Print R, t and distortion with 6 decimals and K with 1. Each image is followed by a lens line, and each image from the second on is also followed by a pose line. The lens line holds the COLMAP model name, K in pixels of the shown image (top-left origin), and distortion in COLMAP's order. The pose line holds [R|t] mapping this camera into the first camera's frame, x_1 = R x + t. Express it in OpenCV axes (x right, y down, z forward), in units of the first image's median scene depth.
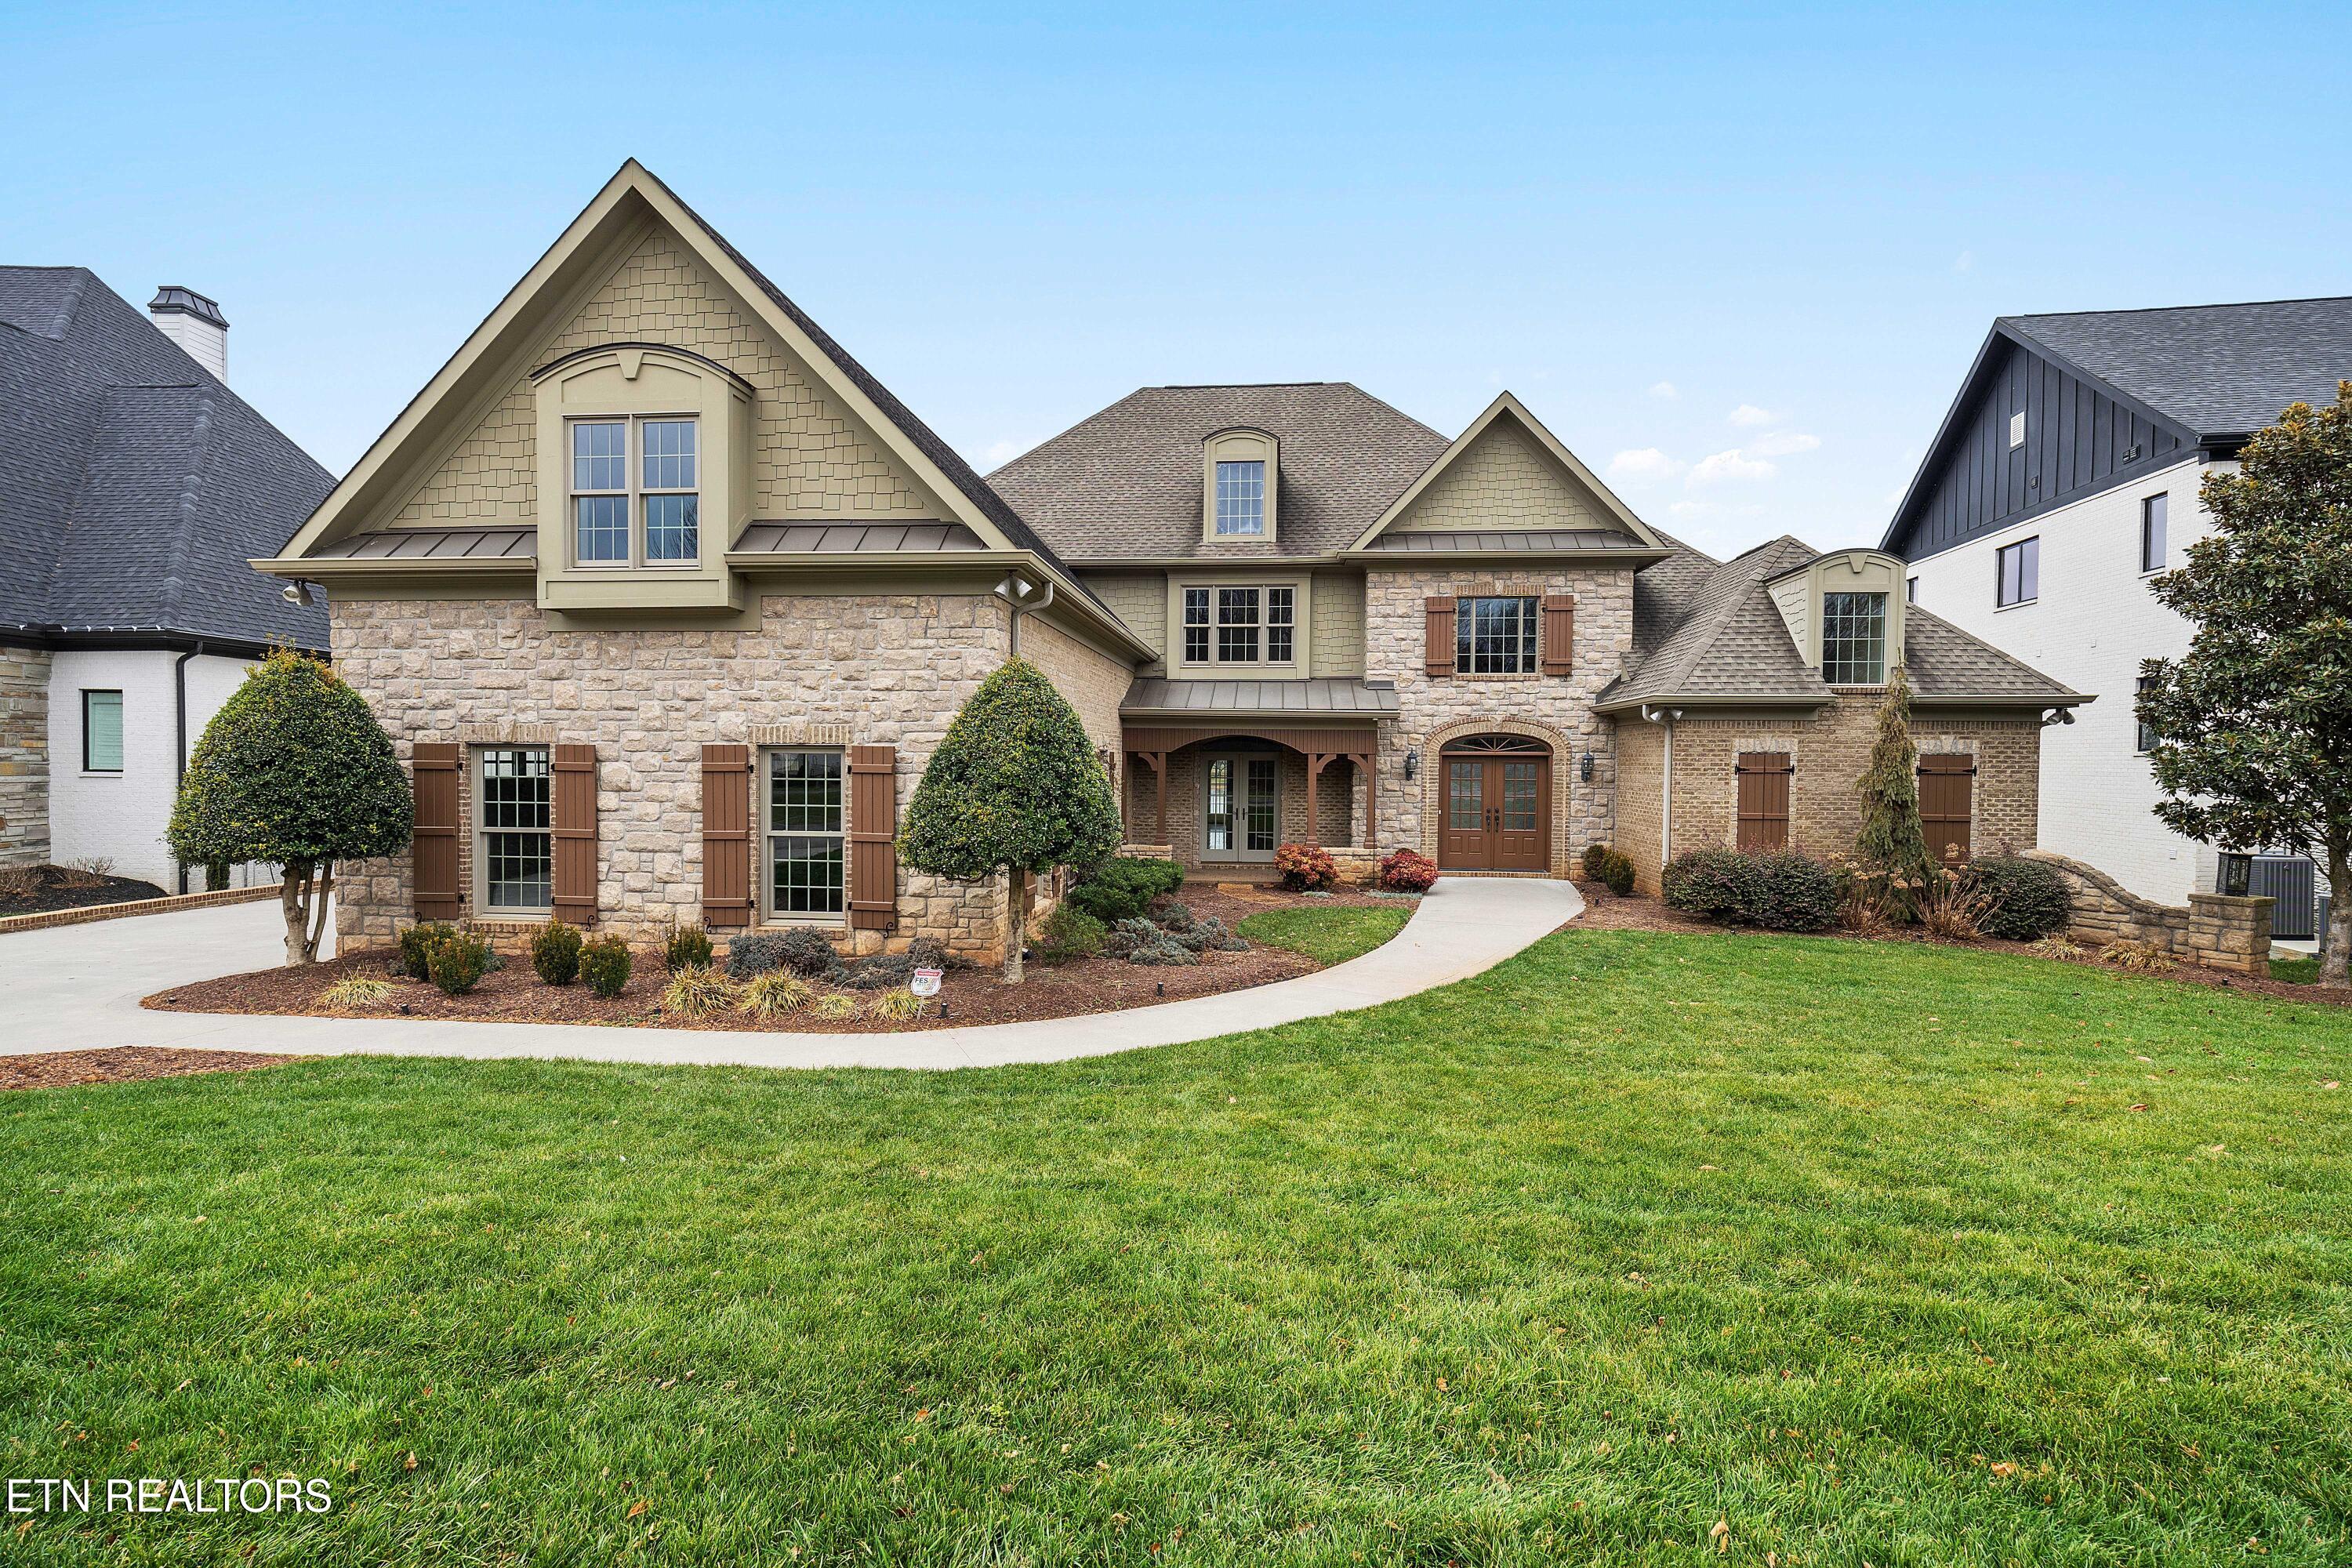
lens RADIAL K [[1140.8, 0, 1183.1], [0, 1140.8, 782.7], [0, 0, 1]] dist [0.000801, -0.000421]
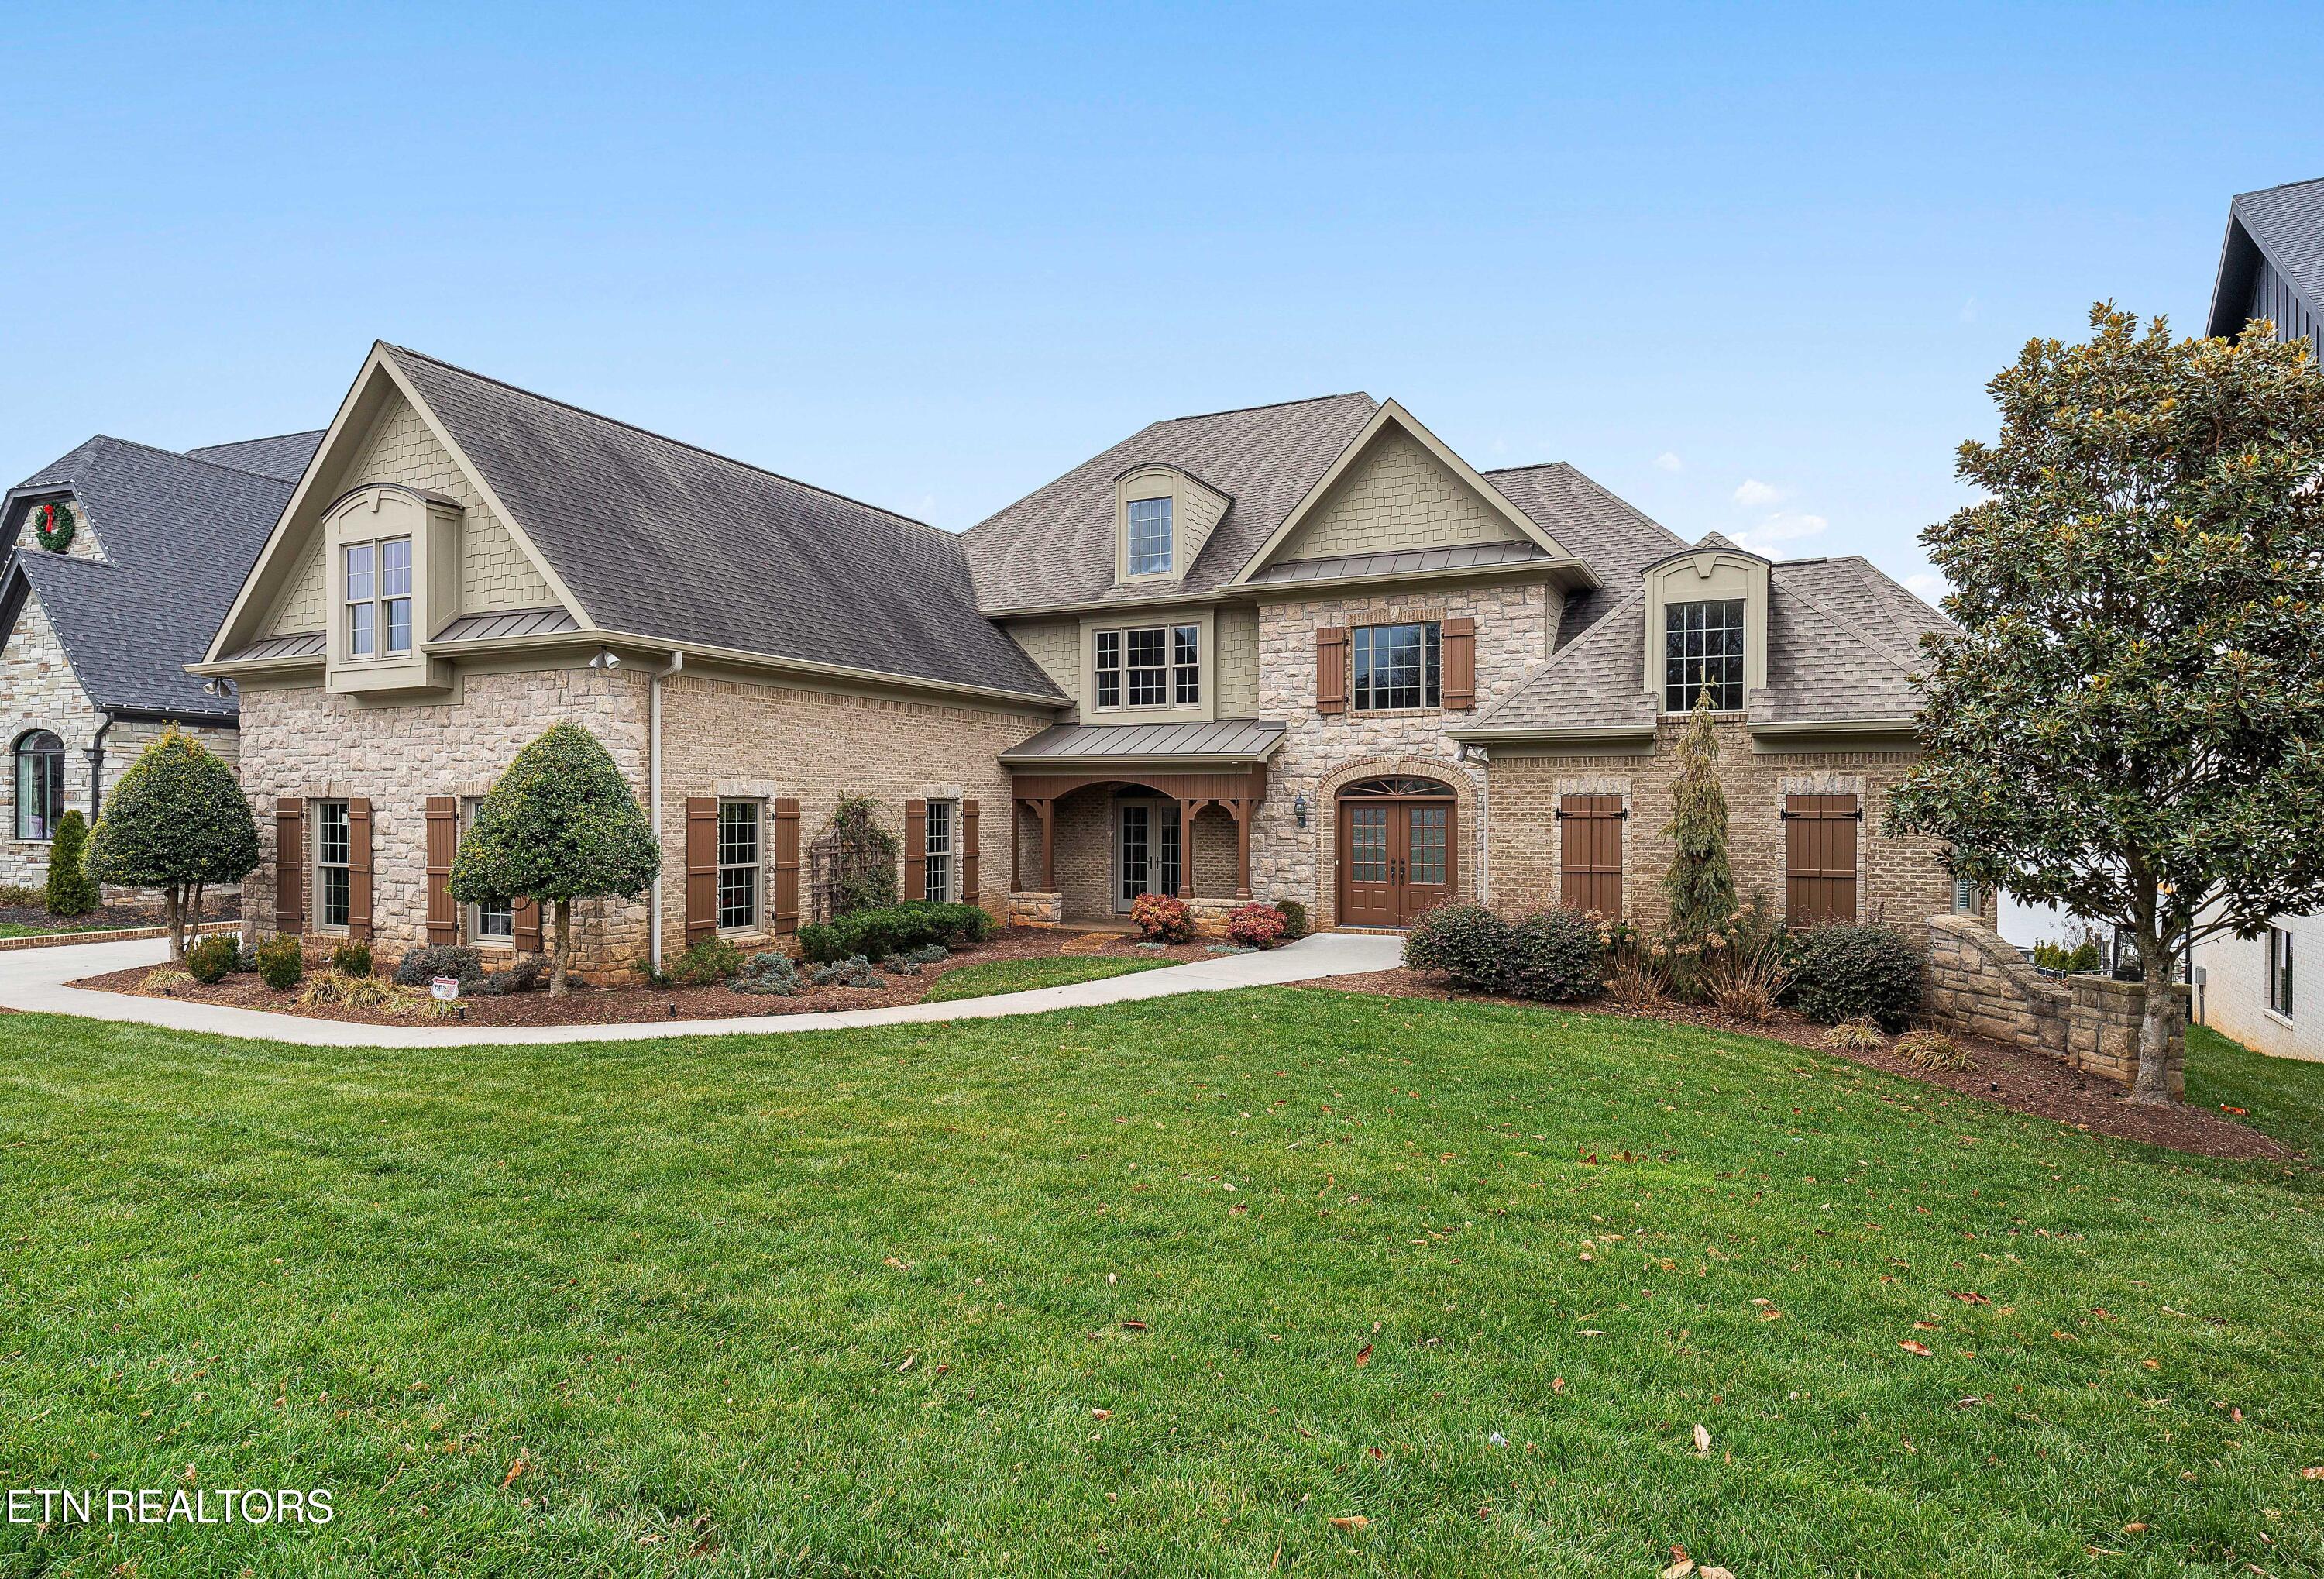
lens RADIAL K [[1280.0, 0, 1151.9], [0, 1280.0, 803.4], [0, 0, 1]] dist [-0.000531, 0.000139]
pose [[0.934482, -0.007053, -0.355940, 0.470785], [-0.001286, 0.999730, -0.023184, 0.002605], [0.356008, 0.022123, 0.934221, -0.011314]]
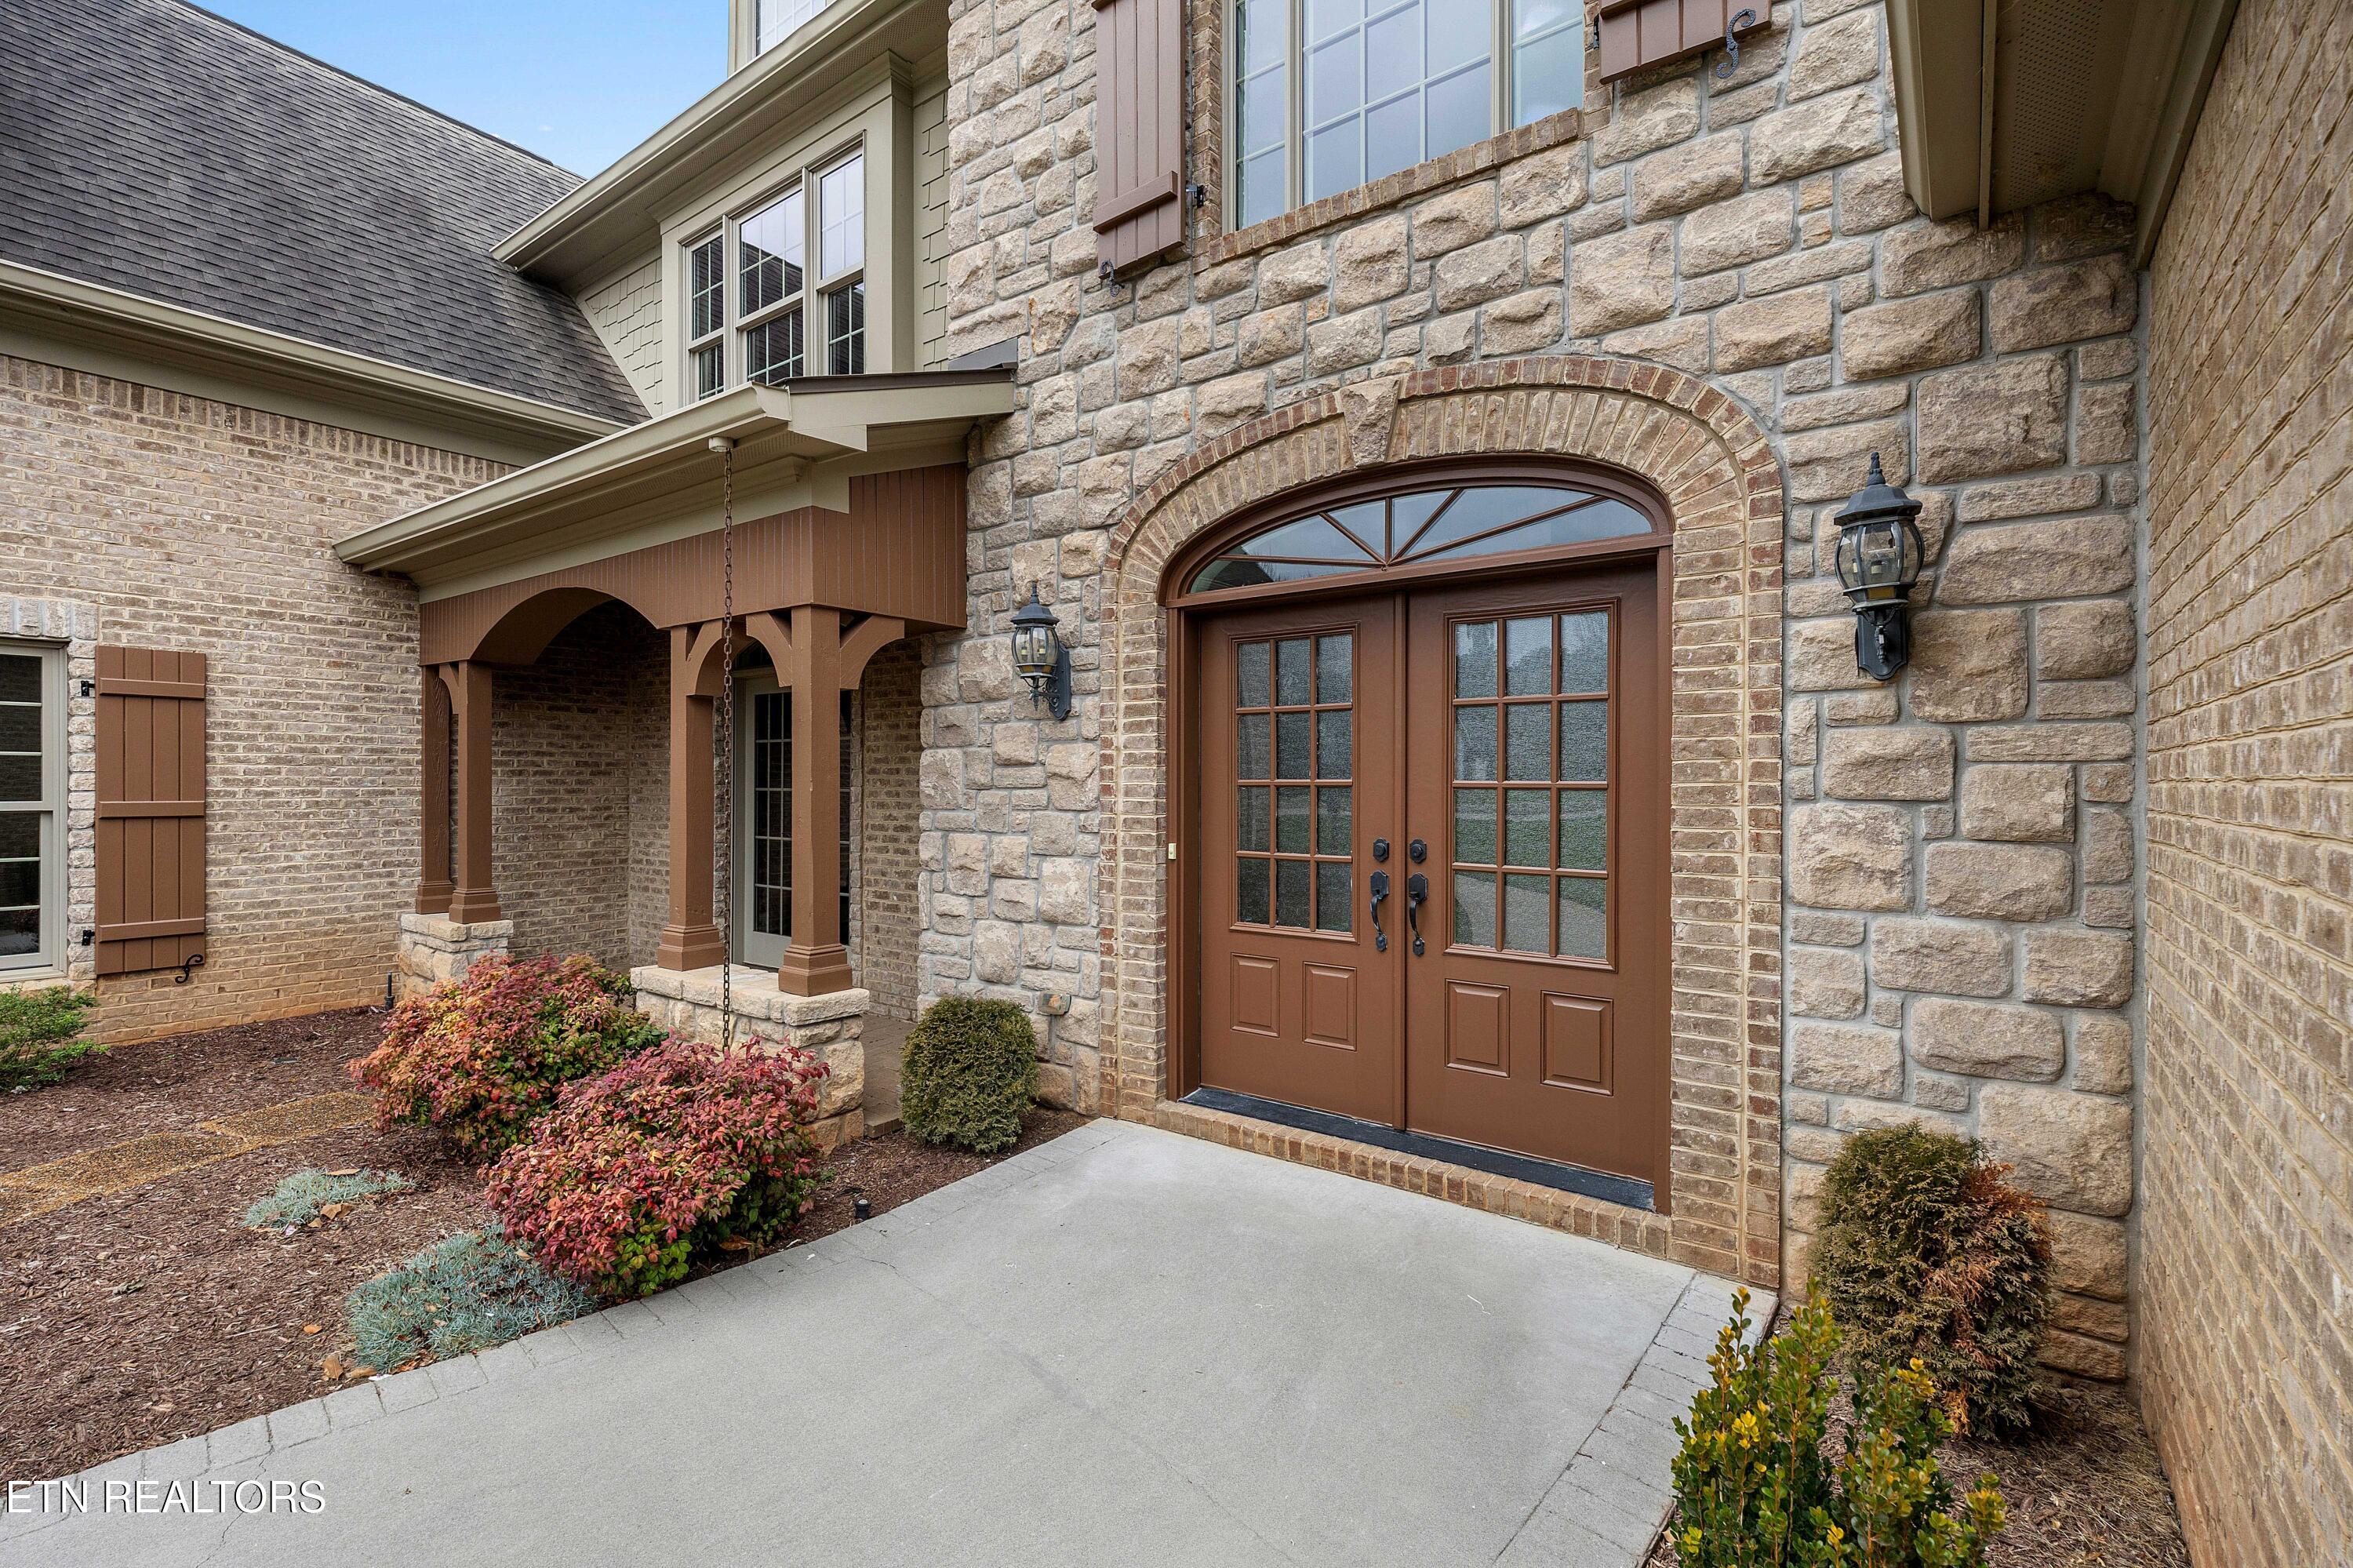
lens RADIAL K [[1076.3, 0, 1183.7], [0, 1076.3, 787.7], [0, 0, 1]] dist [-0.000655, -0.000139]
pose [[0.837156, -0.002689, -0.546958, 0.362842], [-0.010221, 0.999736, -0.020559, 0.017960], [0.546869, 0.022802, 0.836907, 0.850805]]
